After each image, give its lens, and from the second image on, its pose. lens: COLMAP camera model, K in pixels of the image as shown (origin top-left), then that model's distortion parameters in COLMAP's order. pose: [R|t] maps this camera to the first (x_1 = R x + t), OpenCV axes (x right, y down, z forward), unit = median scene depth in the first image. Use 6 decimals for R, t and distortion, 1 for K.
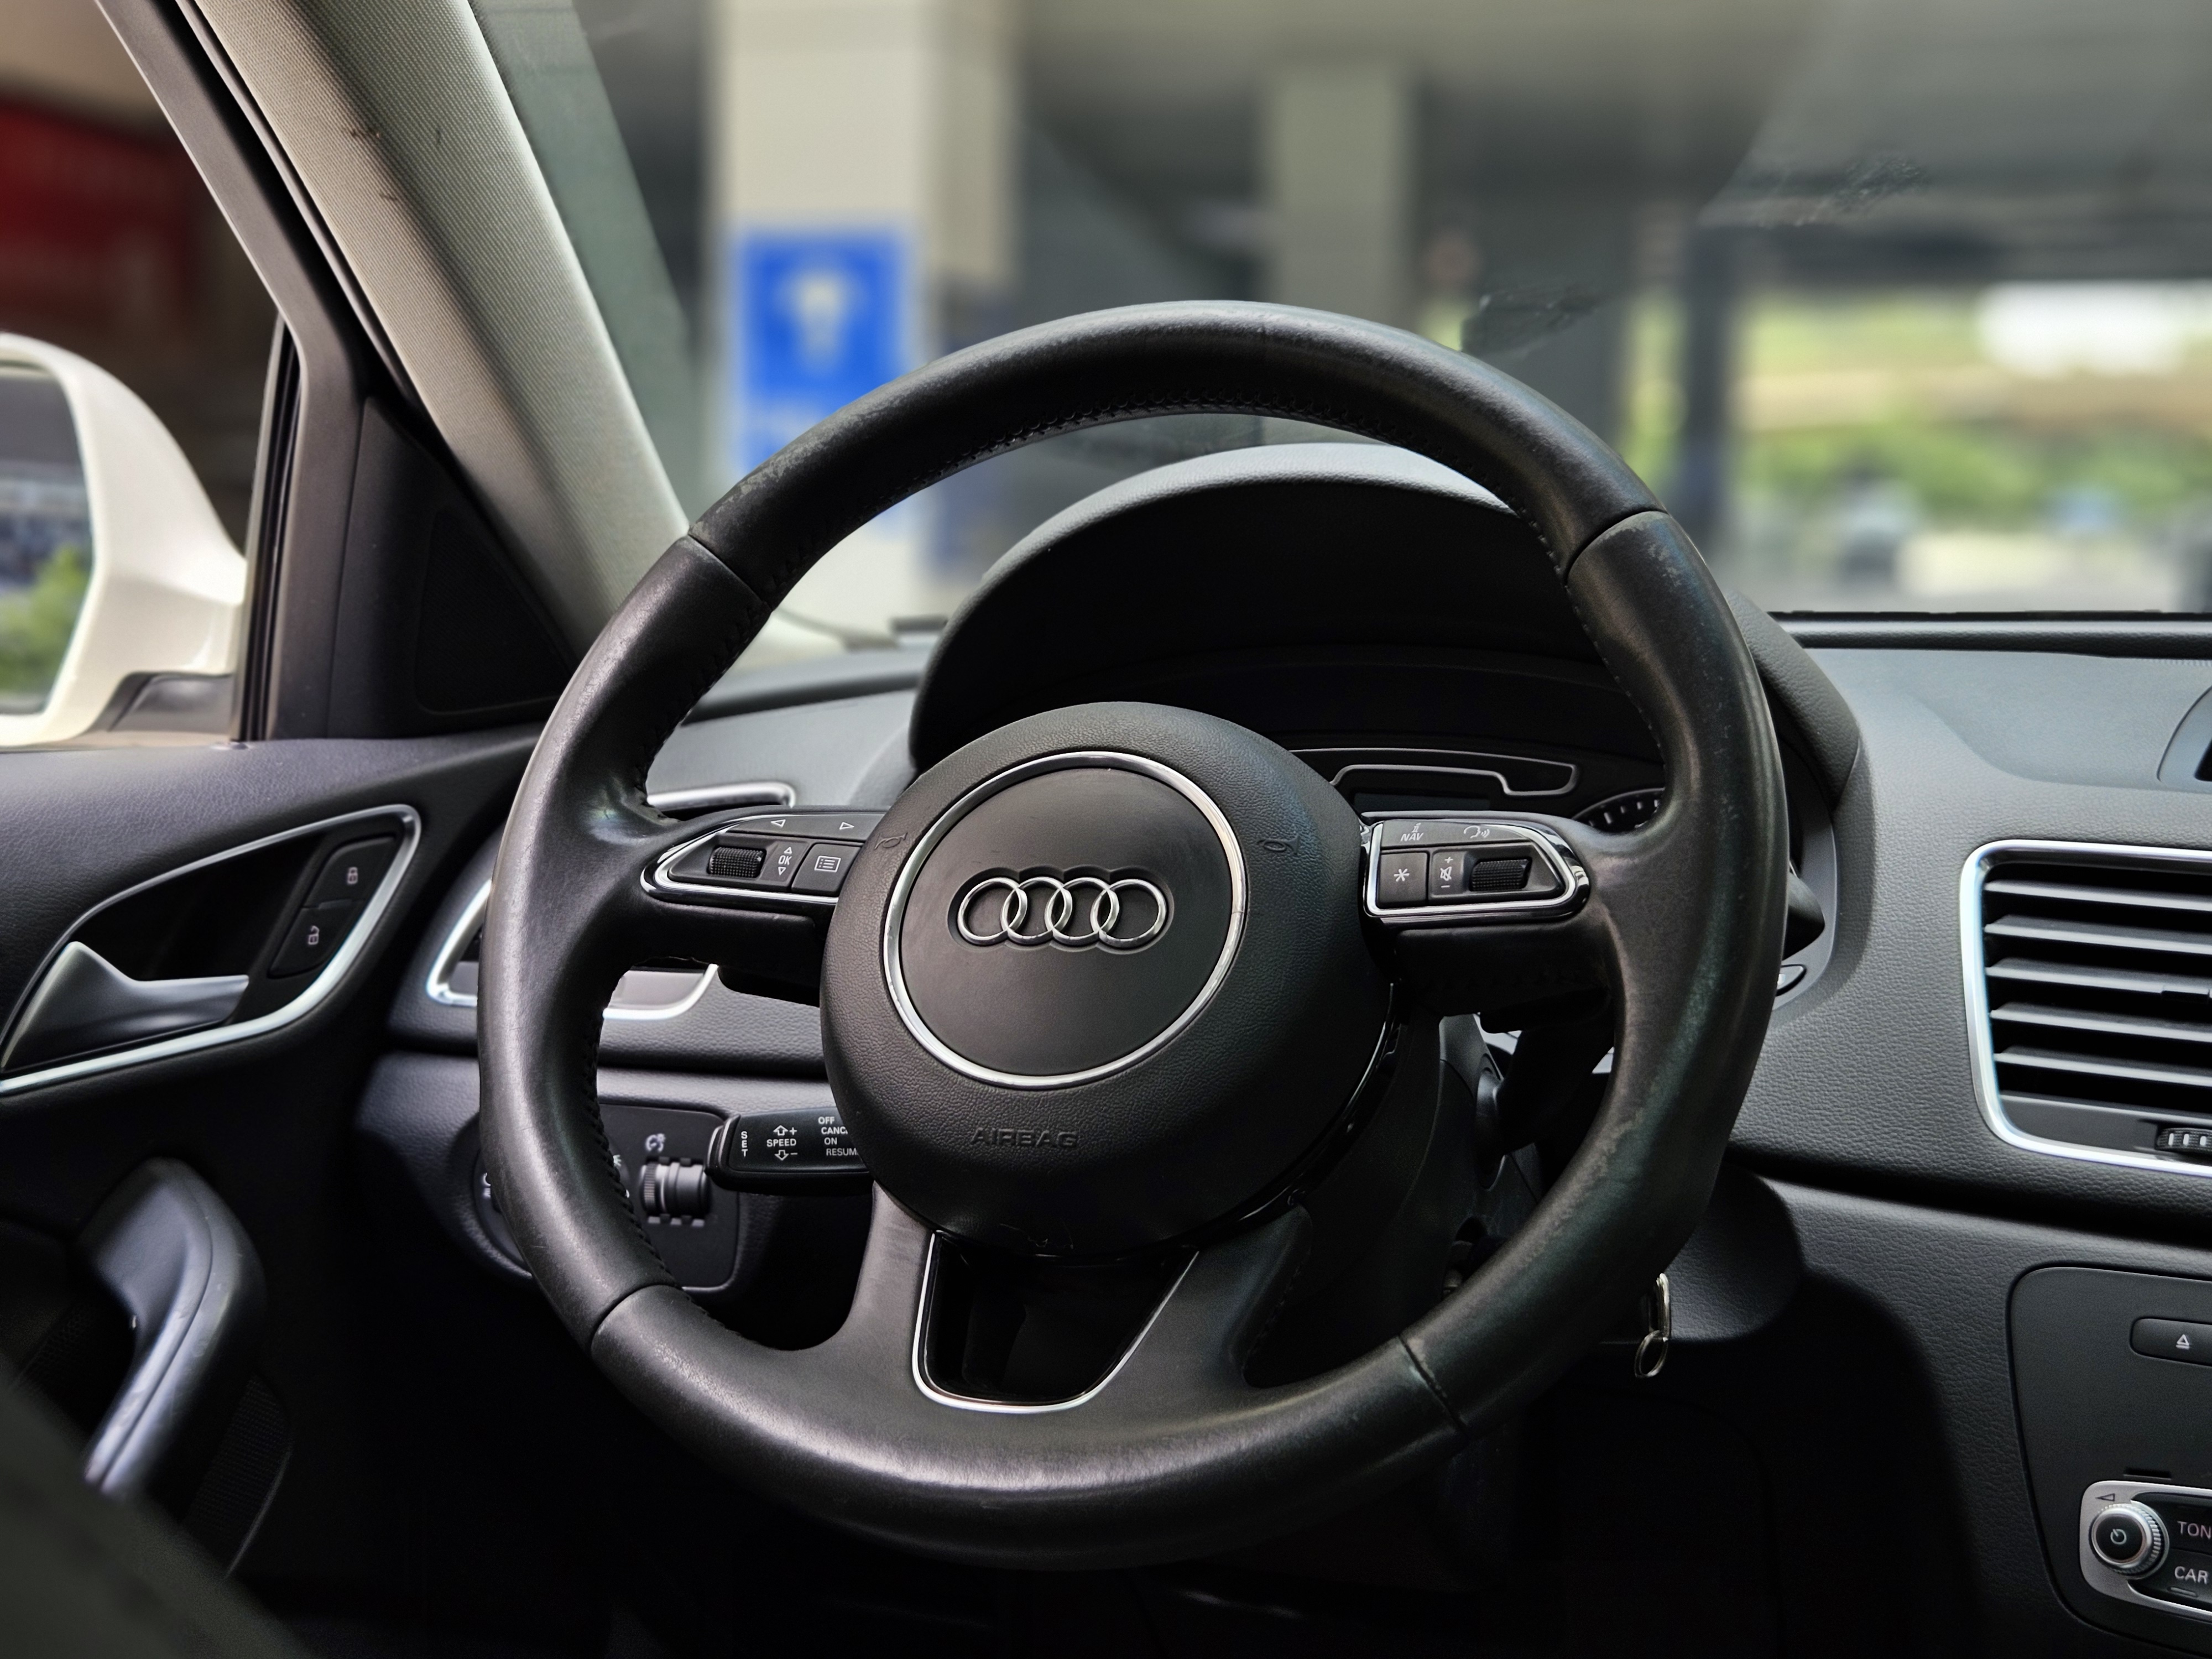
lens RADIAL K [[2967.7, 0, 1104.8], [0, 2967.7, 814.2], [0, 0, 1]] dist [0.083638, -0.142794]
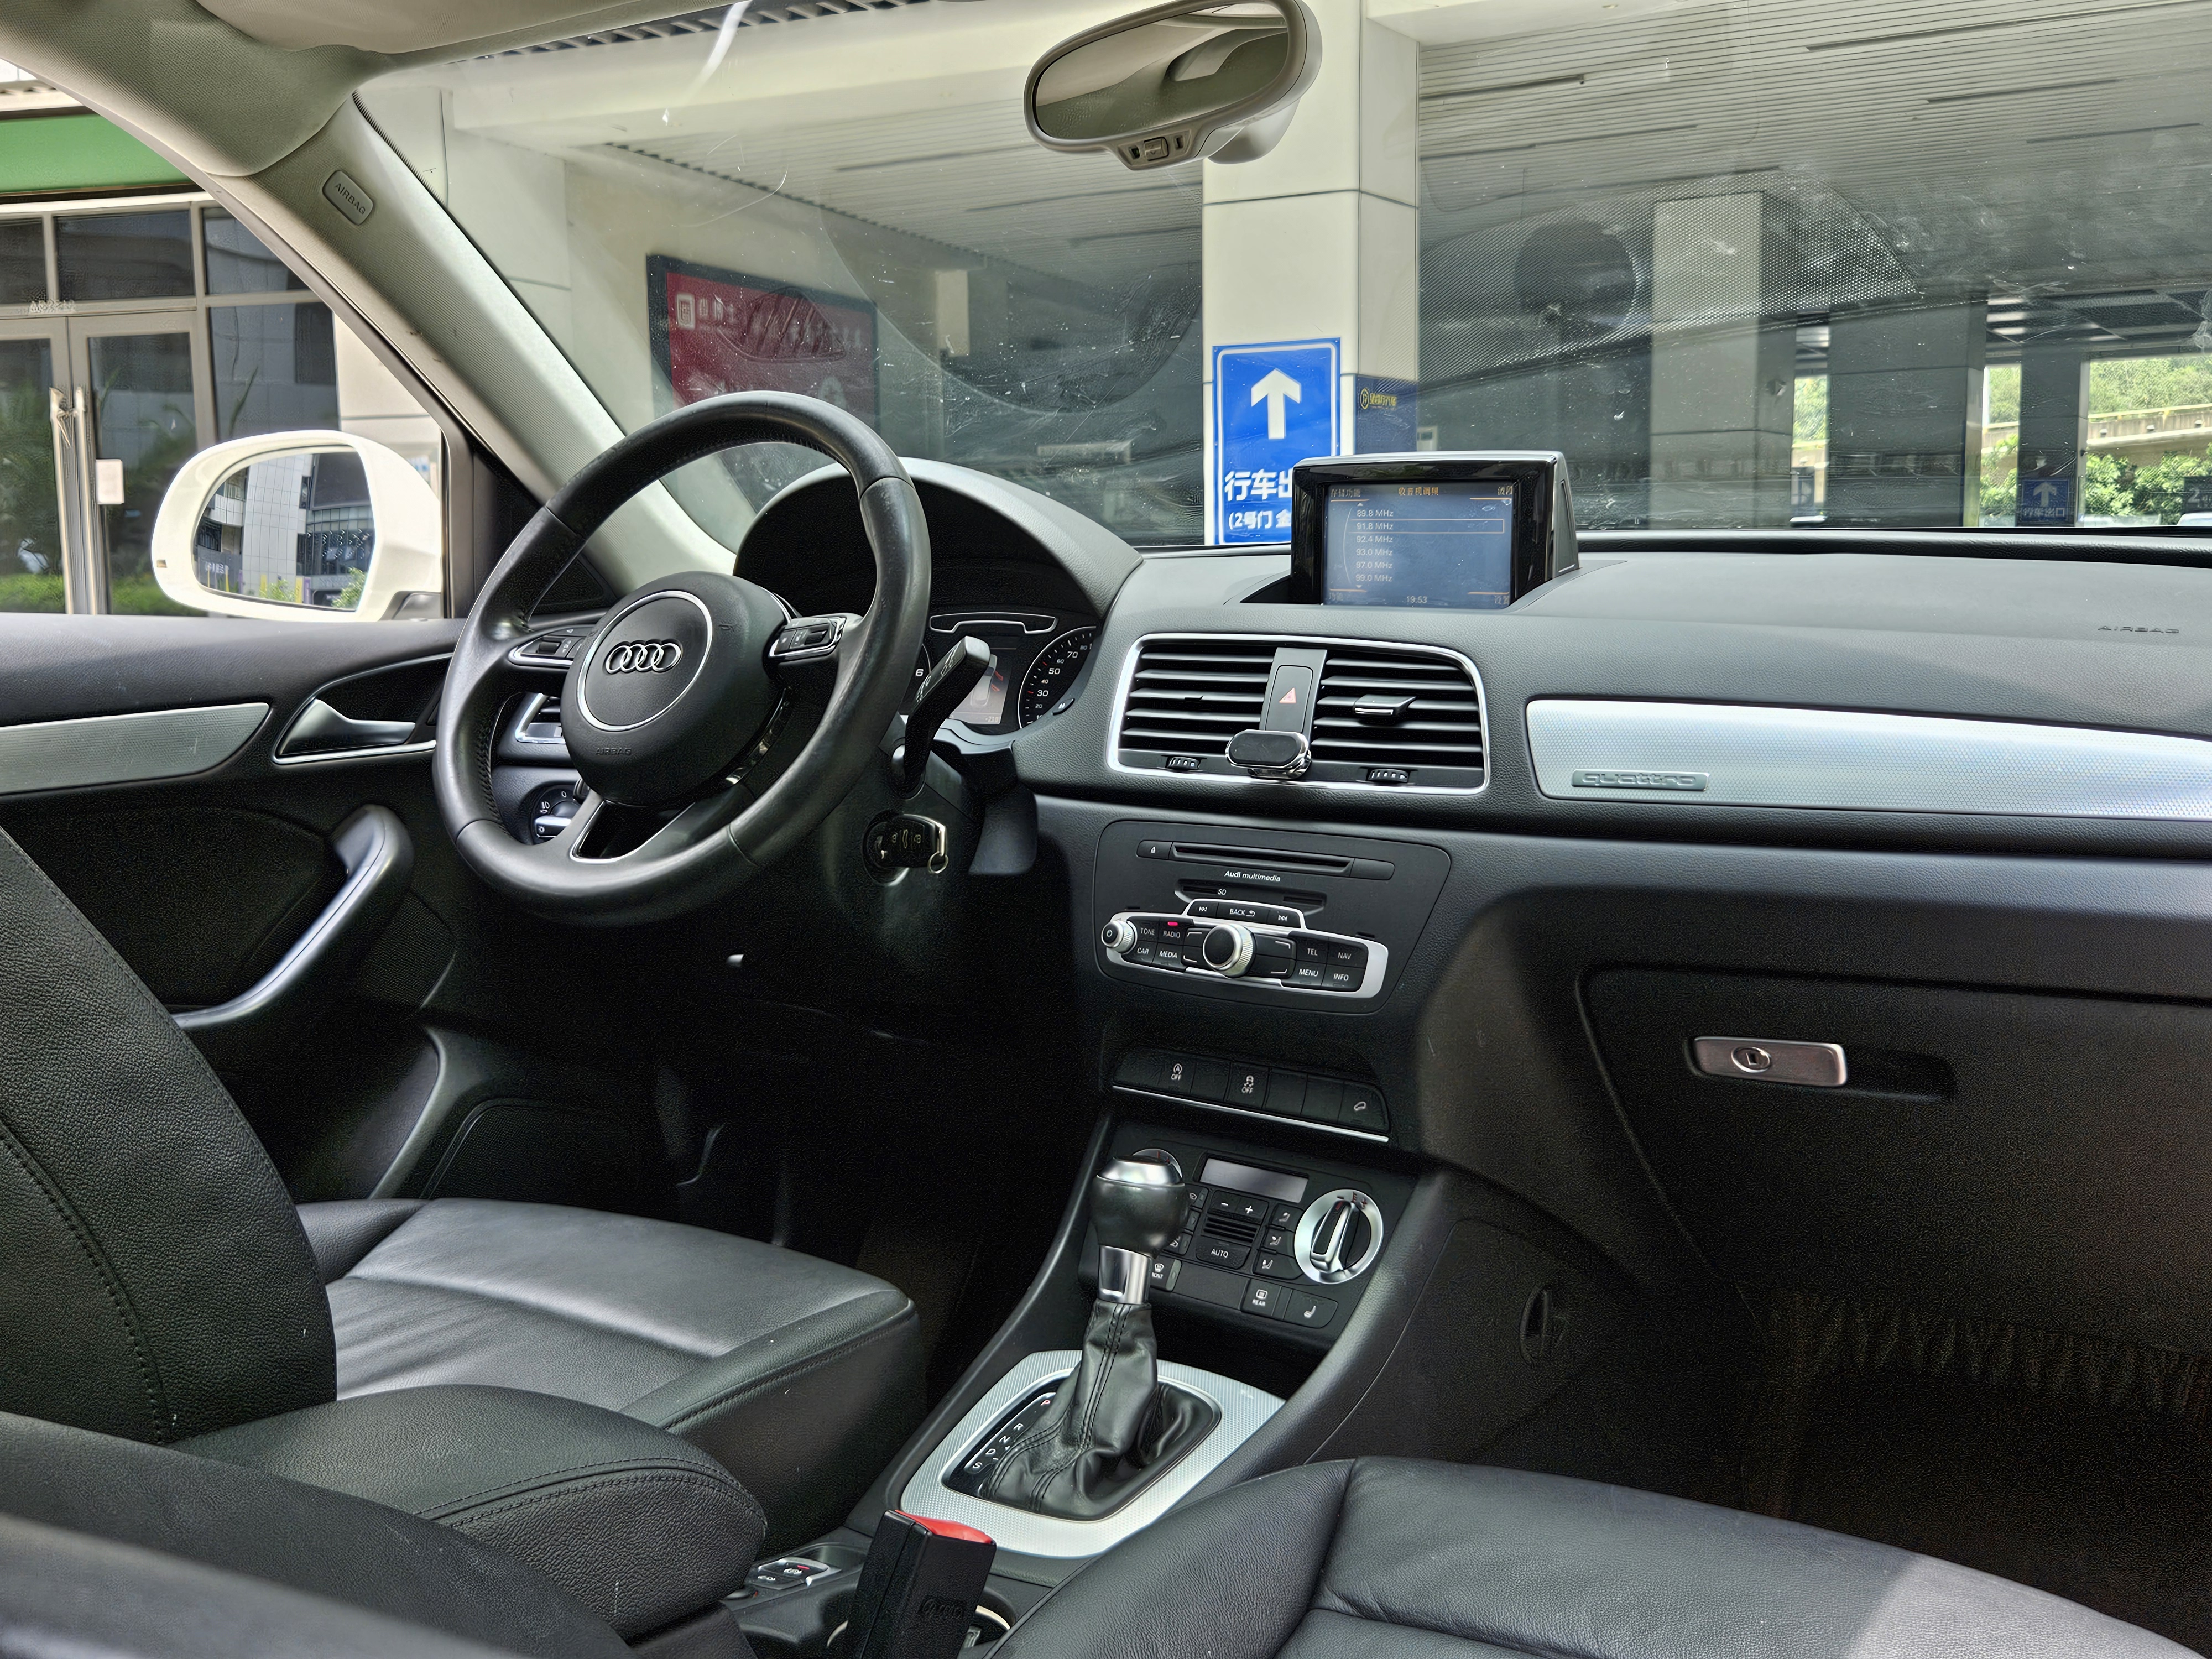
lens RADIAL K [[2279.2, 0, 1106.4], [0, 2279.2, 836.7], [0, 0, 1]] dist [0.056315, -0.008032]
pose [[0.977680, -0.004658, -0.210047, 0.690814], [0.008794, 0.999785, 0.018758, 0.137403], [0.209914, -0.020186, 0.977511, -0.651626]]
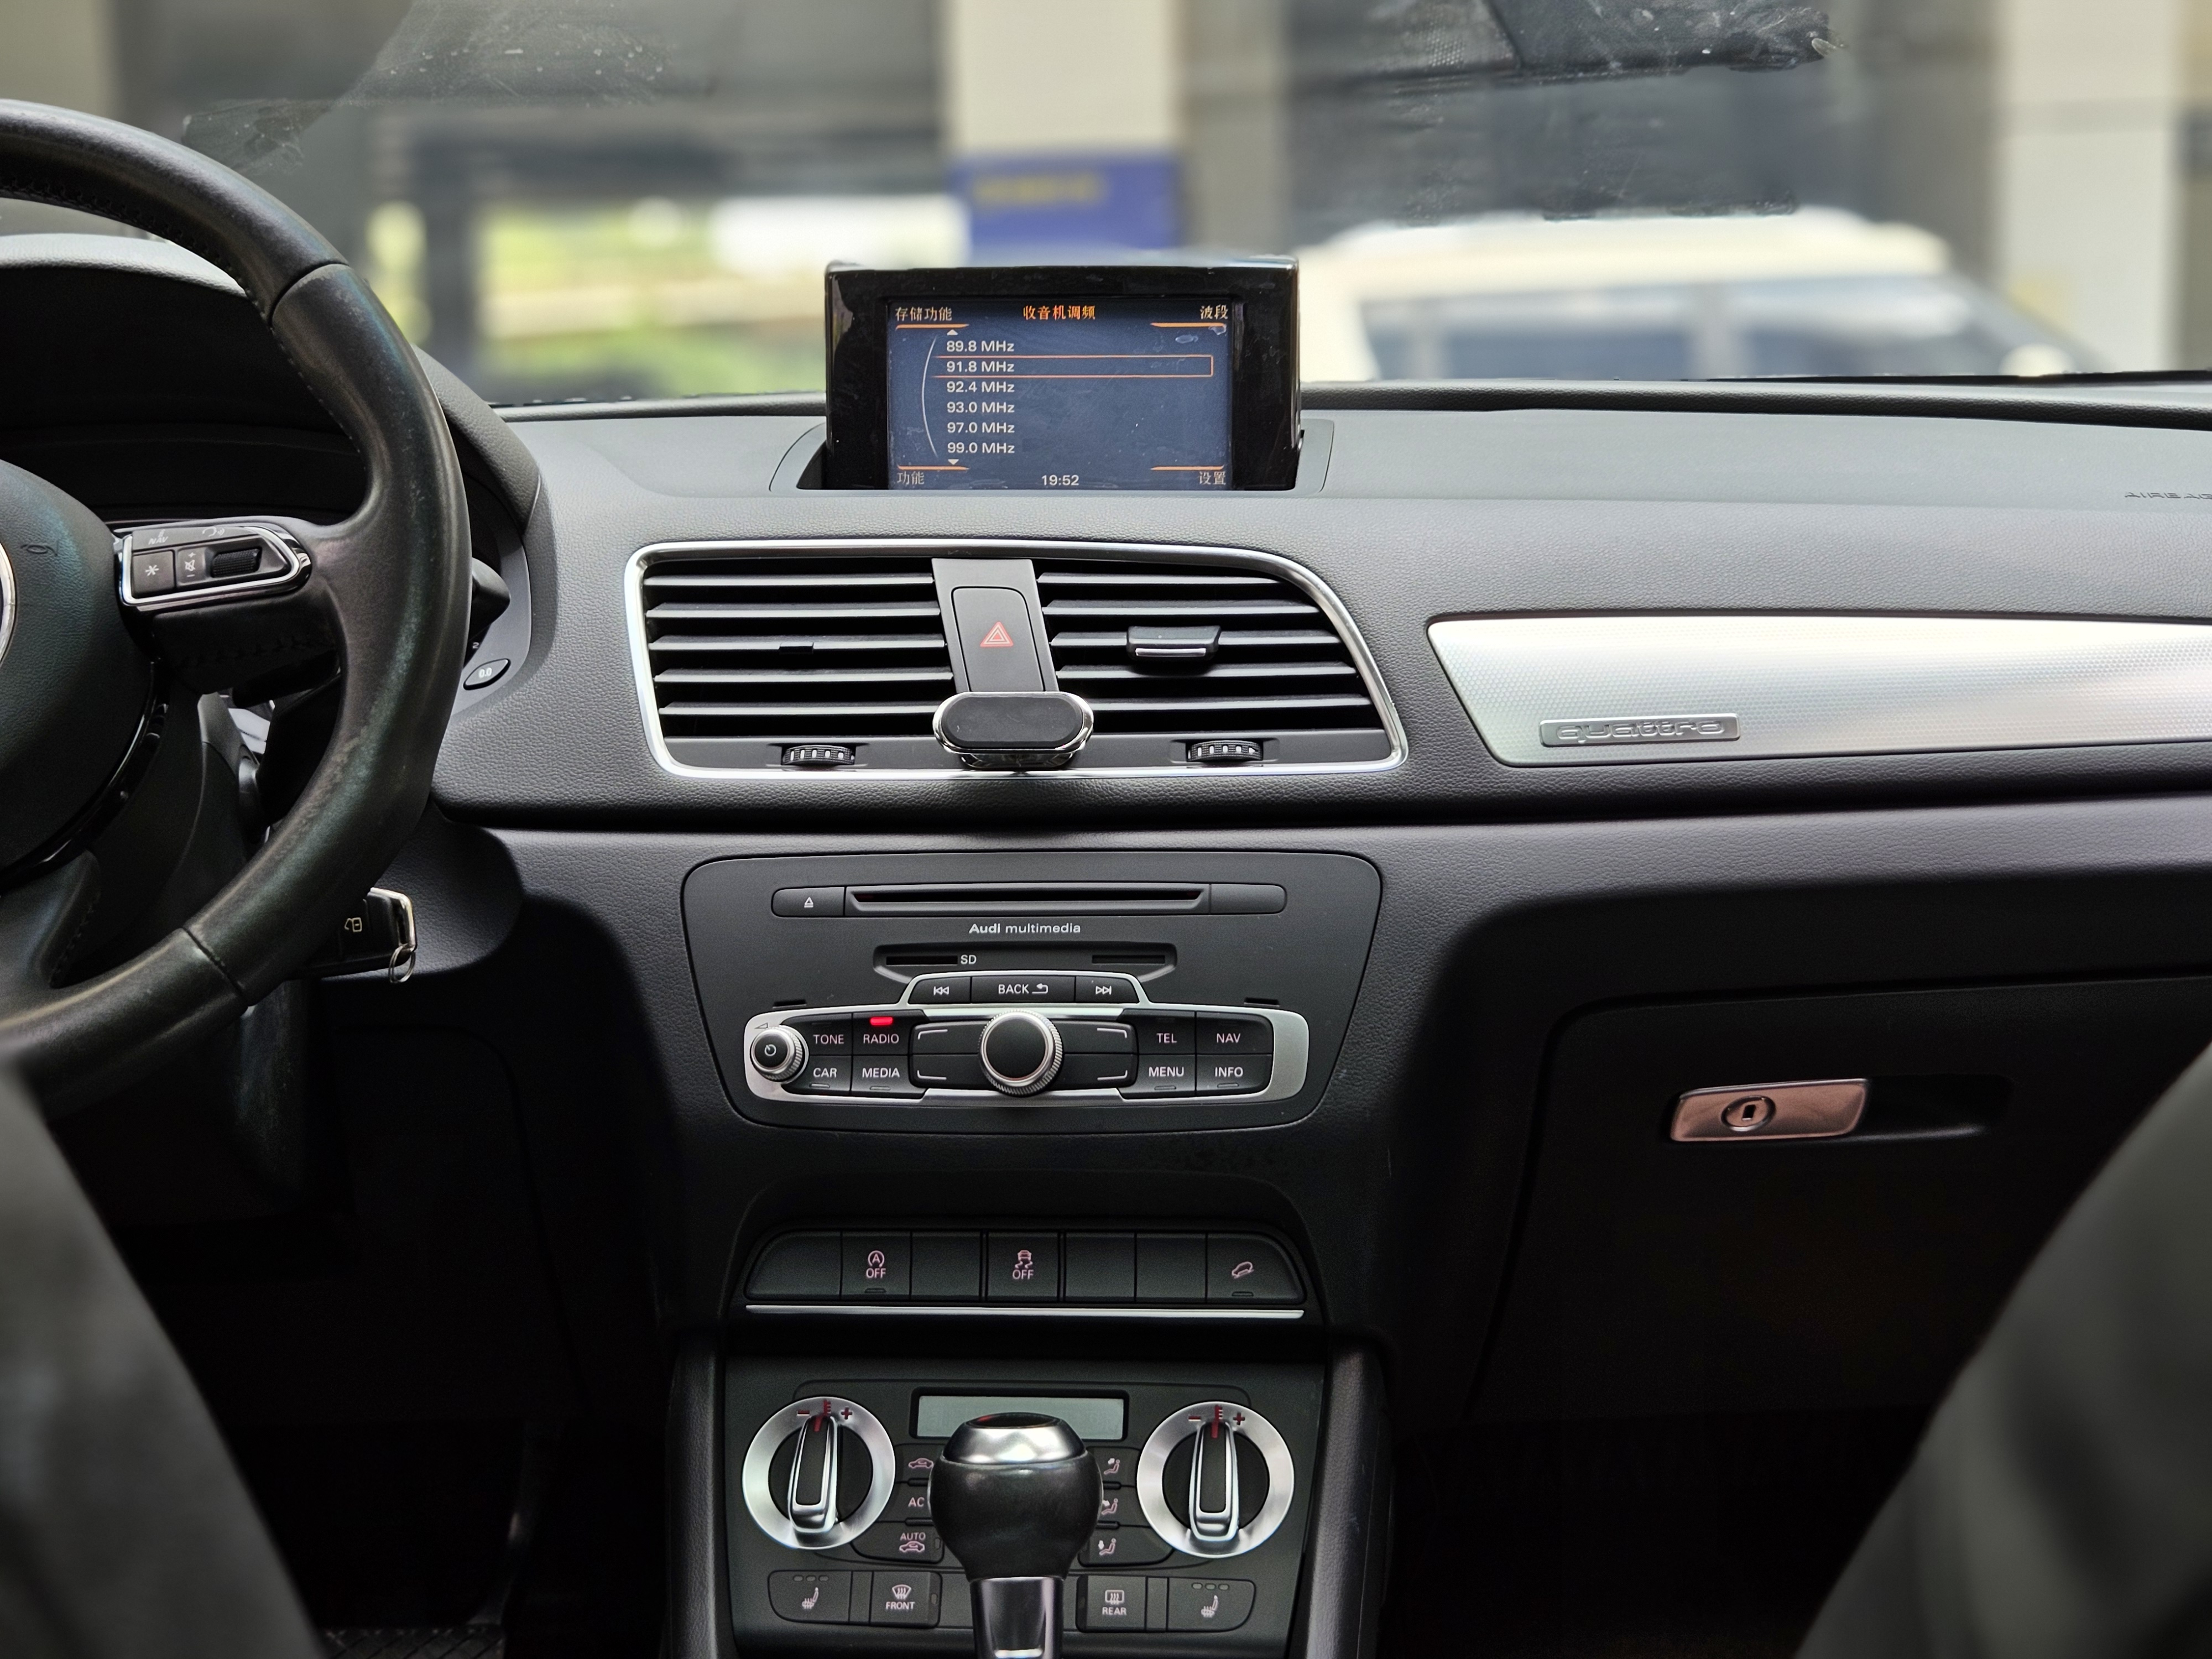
lens RADIAL K [[2967.7, 0, 1104.8], [0, 2967.7, 814.2], [0, 0, 1]] dist [0.083638, -0.142794]
pose [[0.916928, -0.089323, 0.388928, -0.024663], [0.076713, 0.995904, 0.047866, 0.086706], [-0.391611, -0.014054, 0.920024, -0.254202]]
